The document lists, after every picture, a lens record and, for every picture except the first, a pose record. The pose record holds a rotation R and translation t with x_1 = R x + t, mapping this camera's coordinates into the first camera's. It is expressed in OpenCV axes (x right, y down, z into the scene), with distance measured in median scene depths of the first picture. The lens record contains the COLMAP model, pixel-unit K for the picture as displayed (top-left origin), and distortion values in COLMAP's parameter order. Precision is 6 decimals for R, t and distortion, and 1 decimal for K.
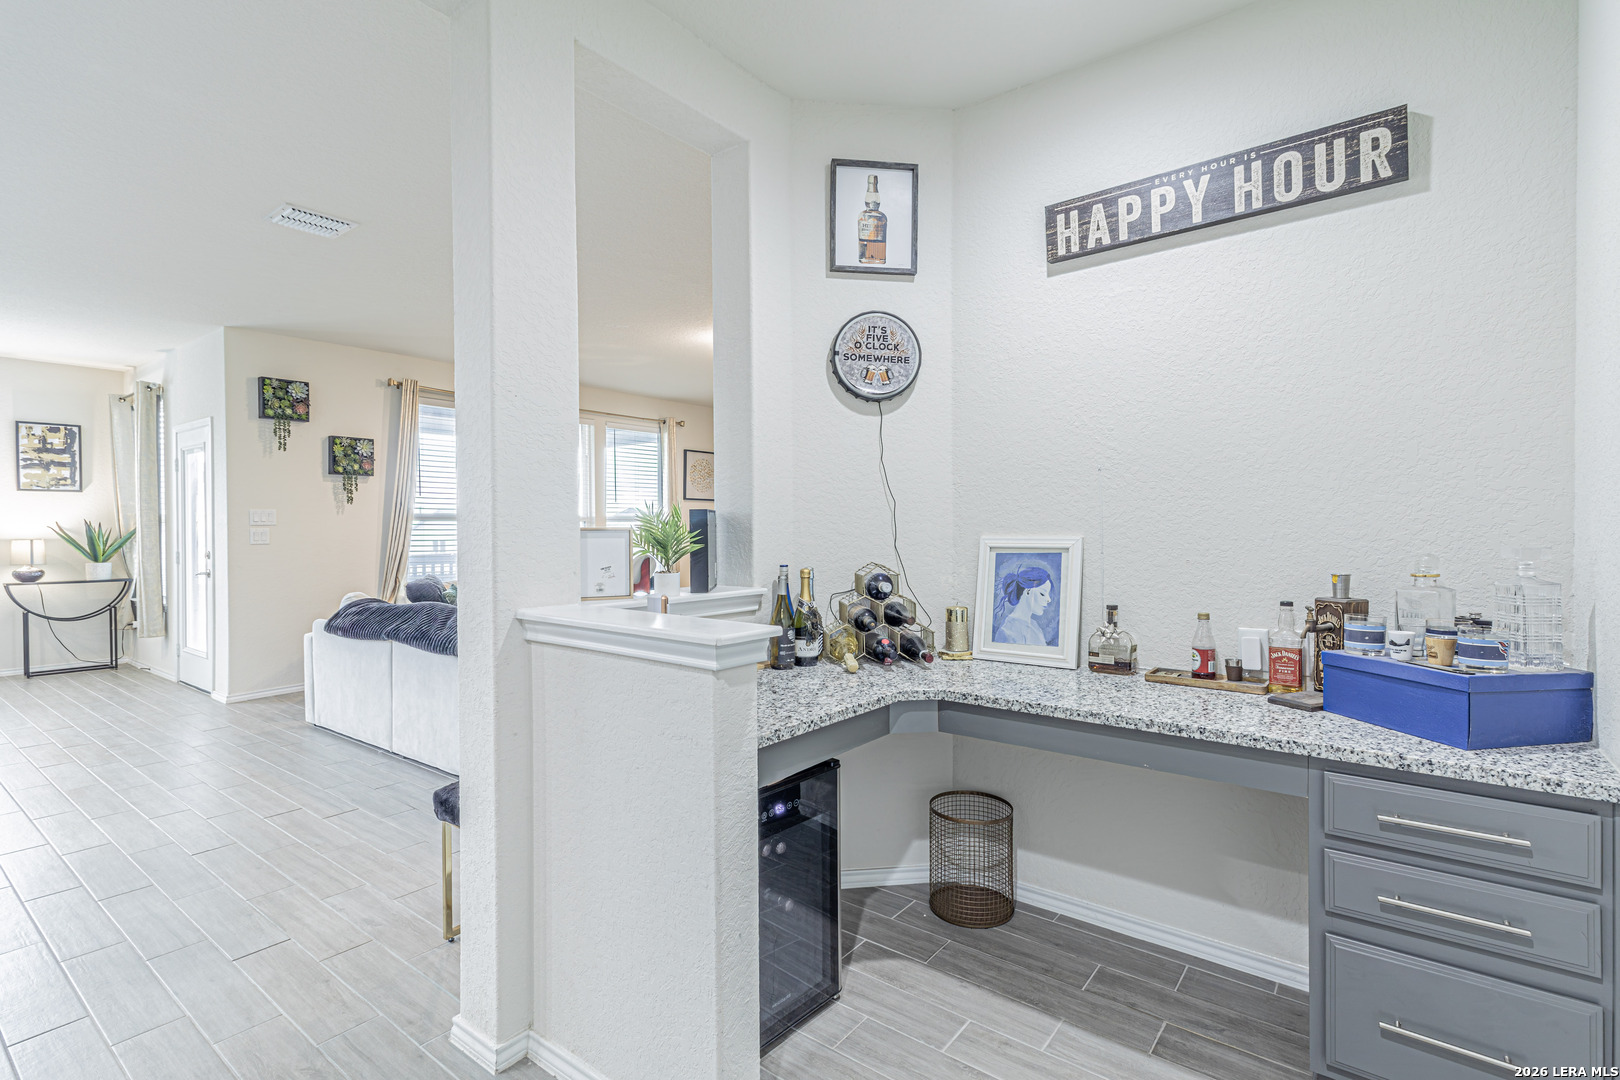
lens RADIAL K [[759.8, 0, 810.9], [0, 759.8, 530.7], [0, 0, 1]] dist [0.006432, 0.000162]
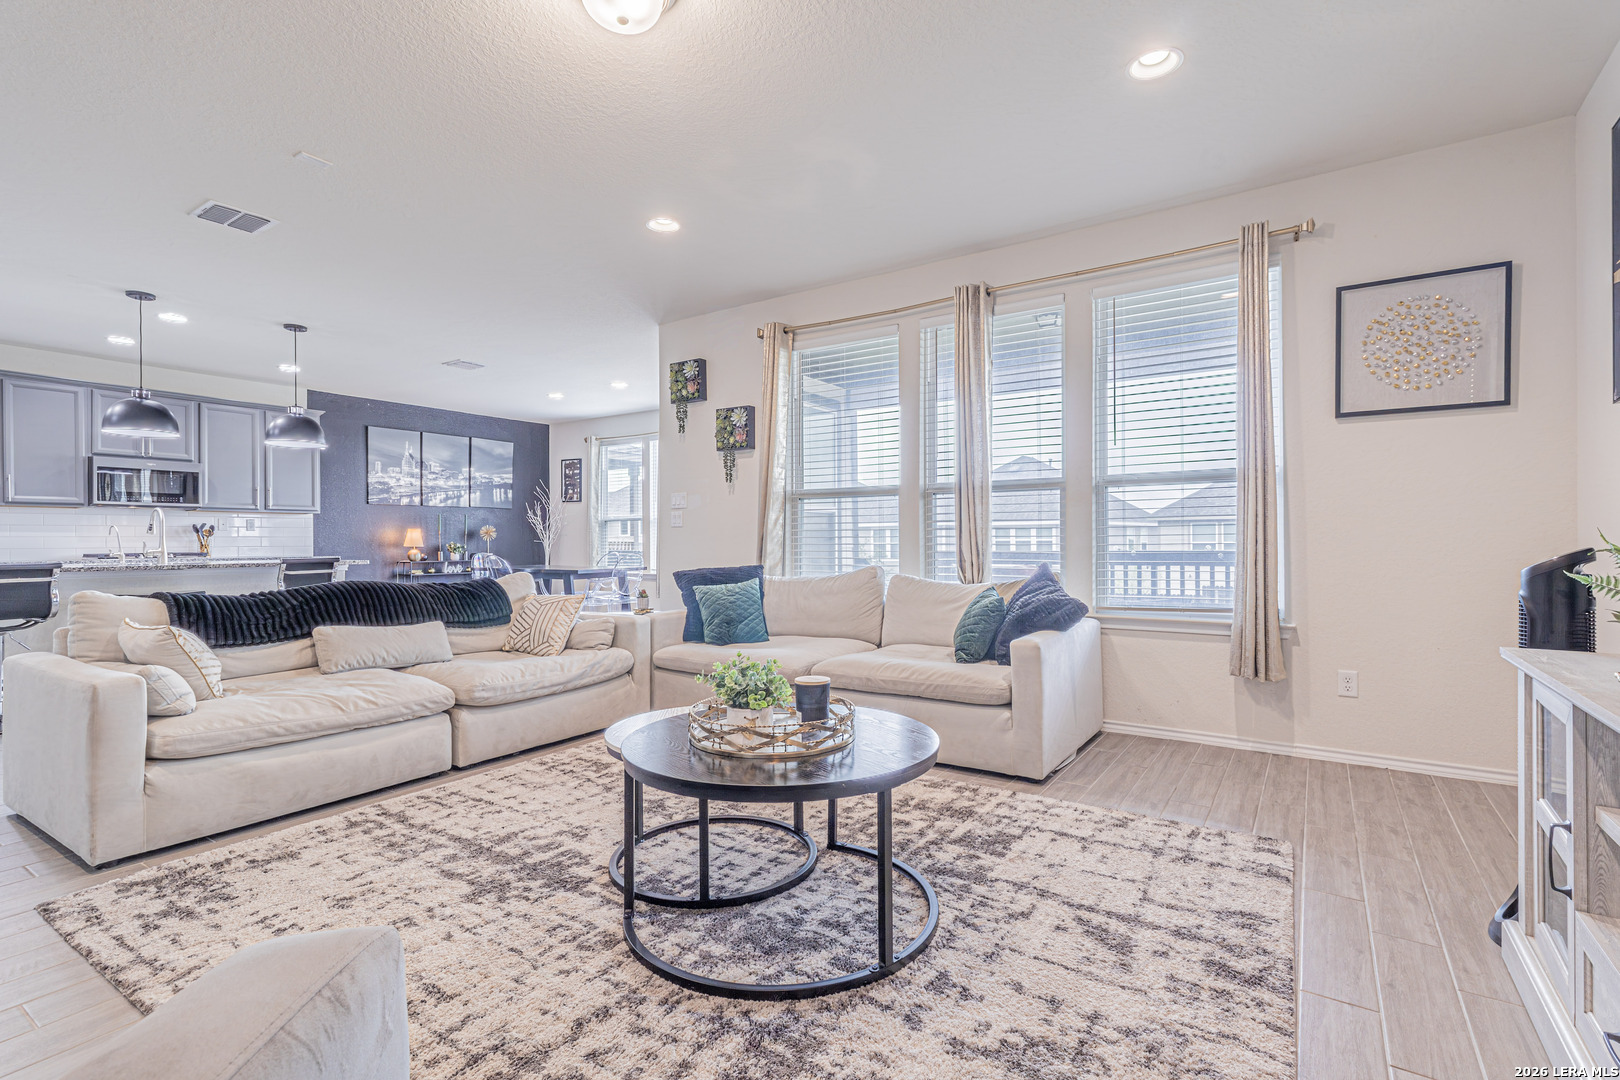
lens RADIAL K [[744.3, 0, 813.4], [0, 744.3, 542.0], [0, 0, 1]] dist [0.005145, 0.000162]
pose [[0.072631, 0.005303, -0.997345, 0.308676], [-0.003327, 0.999982, 0.005075, 0.034270], [0.997353, 0.002949, 0.072647, 1.102836]]
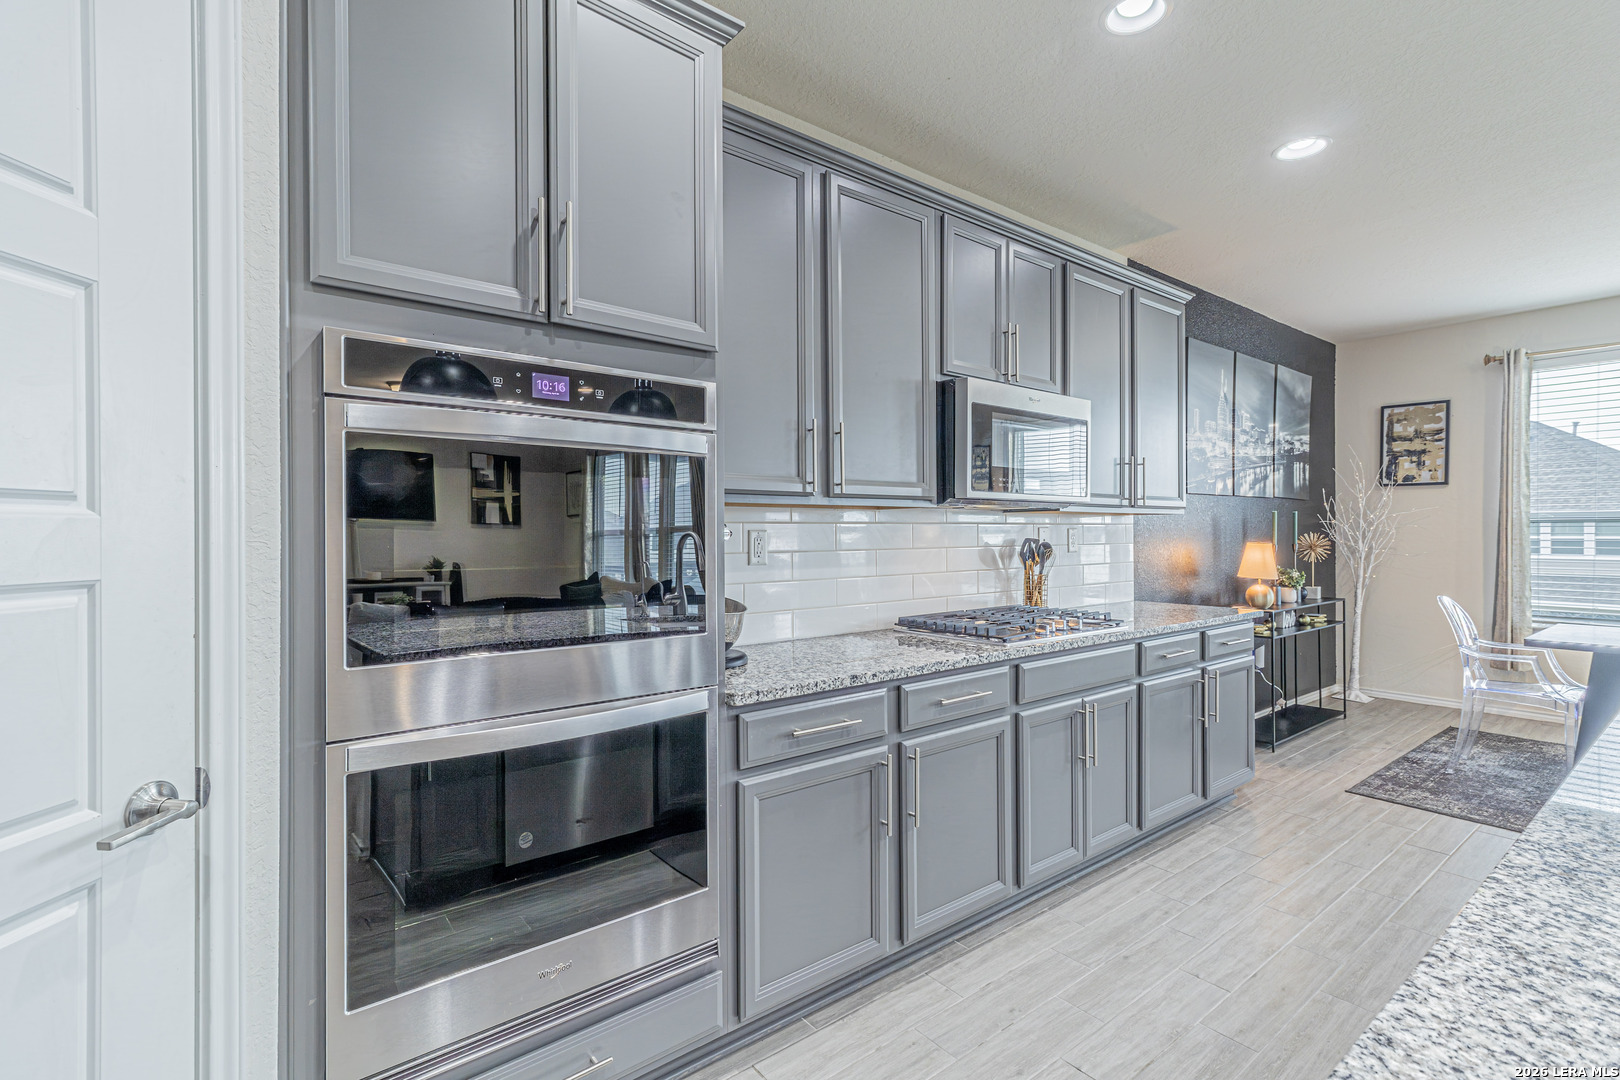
lens RADIAL K [[759.8, 0, 810.9], [0, 759.8, 530.7], [0, 0, 1]] dist [0.006432, 0.000162]
pose [[-0.241235, 0.004640, -0.970456, -0.435370], [-0.004590, 0.999972, 0.005922, 0.002752], [0.970456, 0.005883, -0.241207, 0.112645]]
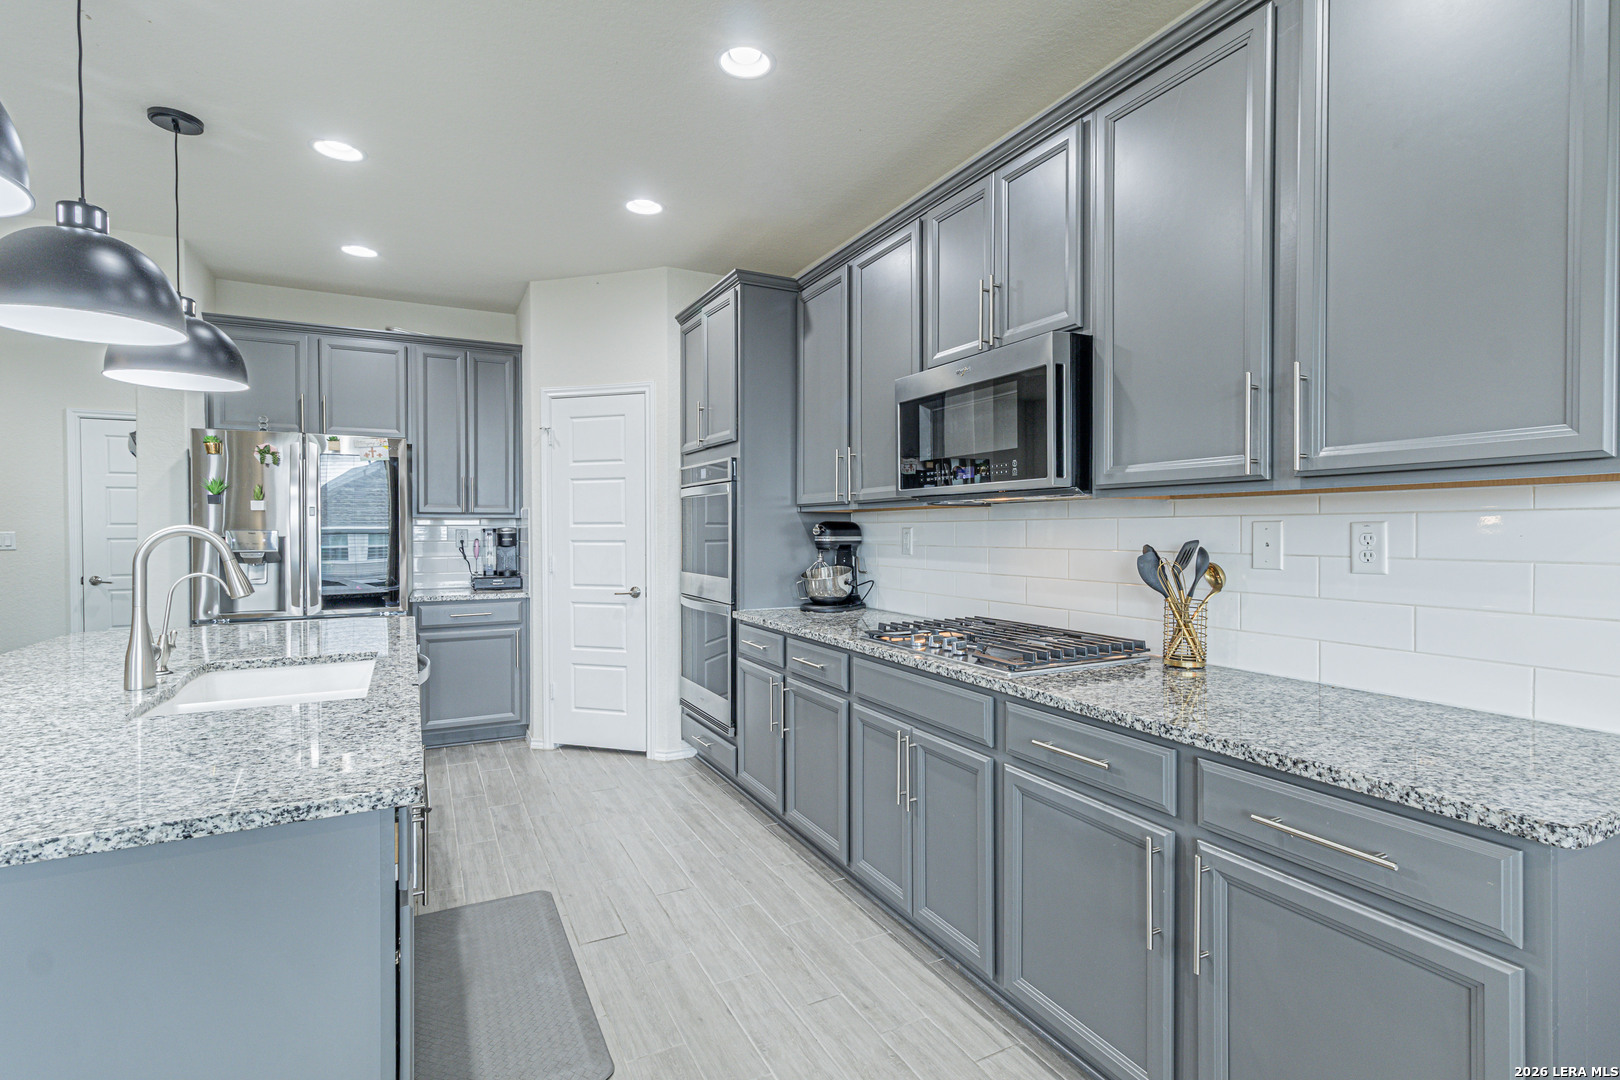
lens RADIAL K [[768.1, 0, 834.2], [0, 768.1, 540.2], [0, 0, 1]] dist [0.003770, 0.000249]
pose [[-0.913565, 0.001923, 0.406688, -1.063825], [0.010101, 0.999788, 0.017964, 0.002806], [-0.406567, 0.020519, -0.913390, 0.548203]]
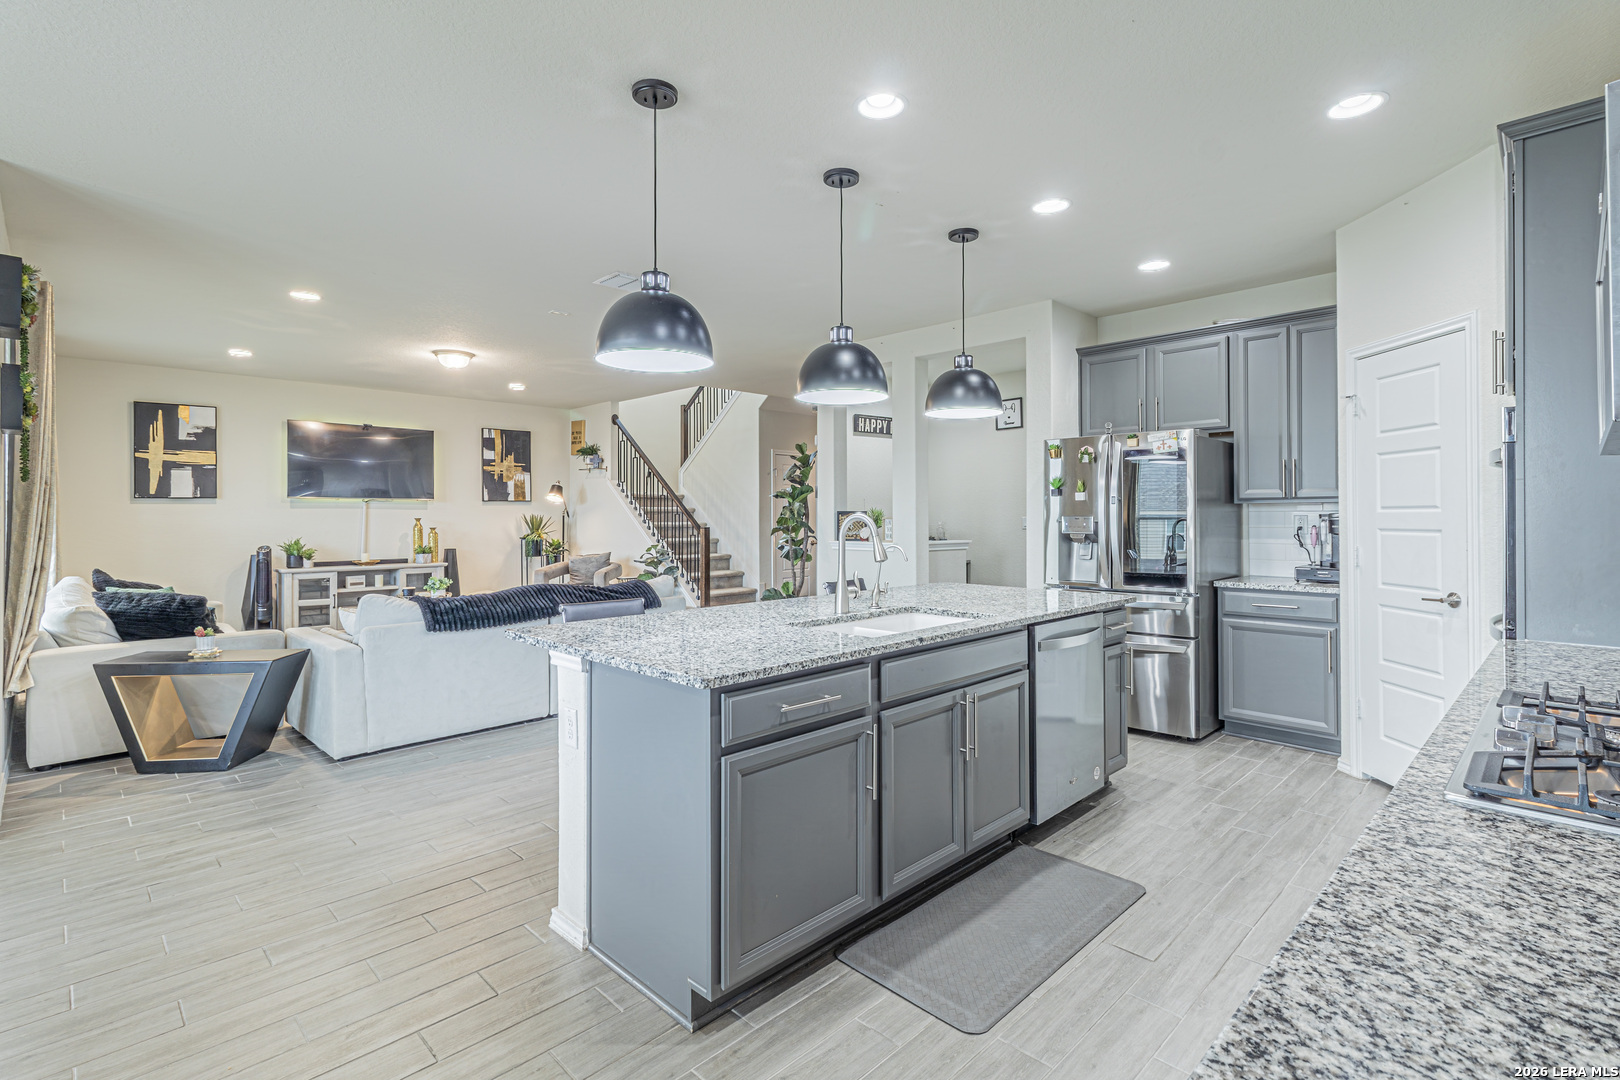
lens RADIAL K [[771.6, 0, 824.4], [0, 771.6, 510.8], [0, 0, 1]] dist [0.004229, 0.000184]
pose [[0.125278, 0.012784, 0.992039, -1.198158], [0.009086, 0.999860, -0.014032, 0.004410], [-0.992080, 0.010772, 0.125144, 0.316888]]
